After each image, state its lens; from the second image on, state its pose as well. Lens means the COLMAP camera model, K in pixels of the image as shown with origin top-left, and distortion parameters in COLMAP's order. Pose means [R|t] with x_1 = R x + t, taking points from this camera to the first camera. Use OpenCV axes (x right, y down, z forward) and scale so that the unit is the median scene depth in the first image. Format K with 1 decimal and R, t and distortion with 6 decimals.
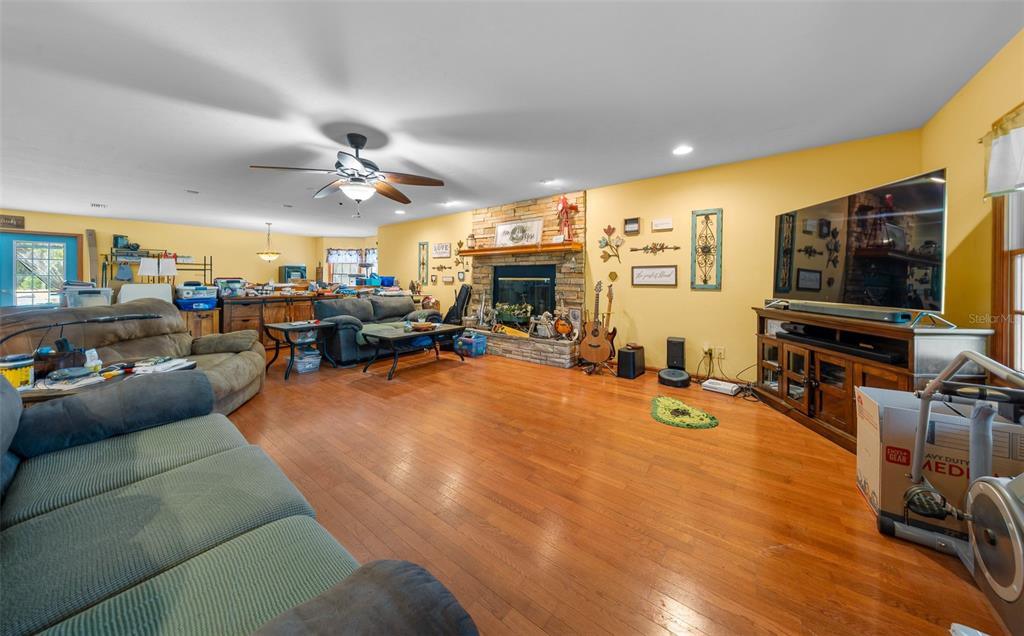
lens RADIAL K [[327.7, 0, 515.6], [0, 327.7, 280.8], [0, 0, 1]] dist [0.000449, -0.002540]
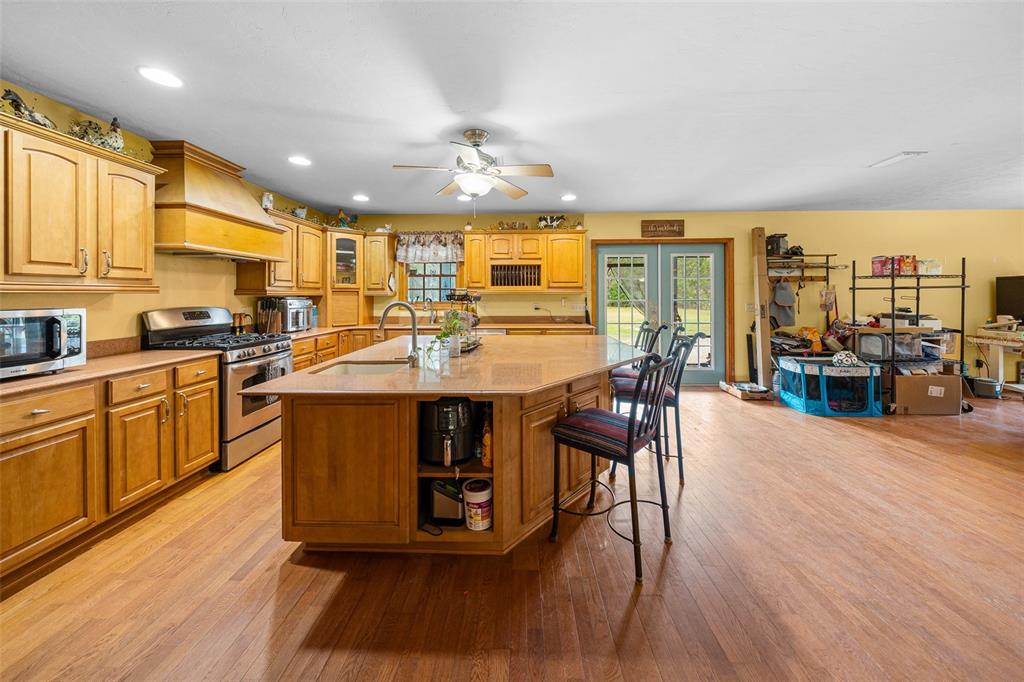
lens RADIAL K [[370.5, 0, 512.1], [0, 370.5, 295.6], [0, 0, 1]] dist [-0.006489, -0.000224]
pose [[0.593672, -0.007362, -0.804674, -1.324857], [0.004227, 0.999973, -0.006029, -0.029927], [0.804696, 0.000178, 0.593687, 0.244618]]
